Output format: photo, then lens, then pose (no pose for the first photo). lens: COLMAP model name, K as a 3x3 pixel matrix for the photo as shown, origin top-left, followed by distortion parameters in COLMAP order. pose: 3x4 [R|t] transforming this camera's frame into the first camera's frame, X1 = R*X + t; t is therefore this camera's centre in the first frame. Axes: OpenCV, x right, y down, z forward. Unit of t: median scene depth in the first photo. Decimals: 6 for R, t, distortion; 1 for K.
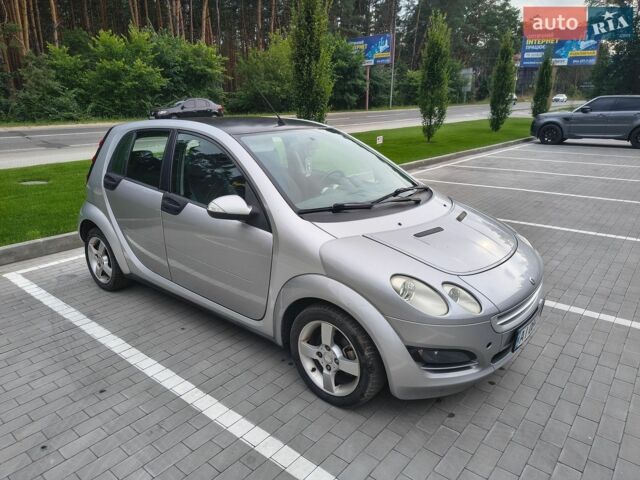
lens RADIAL K [[443.0, 0, 315.8], [0, 443.0, 239.4], [0, 0, 1]] dist [0.016099, -0.023939]
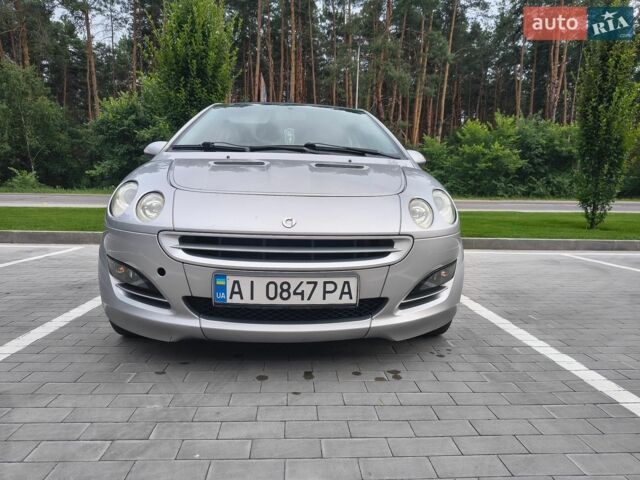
lens RADIAL K [[443.0, 0, 314.3], [0, 443.0, 238.3], [0, 0, 1]] dist [0.016099, -0.023939]
pose [[0.685792, 0.093571, -0.721757, 0.149804], [-0.235048, 0.967034, -0.097966, 0.025656], [0.688797, 0.236832, 0.685178, 0.085236]]
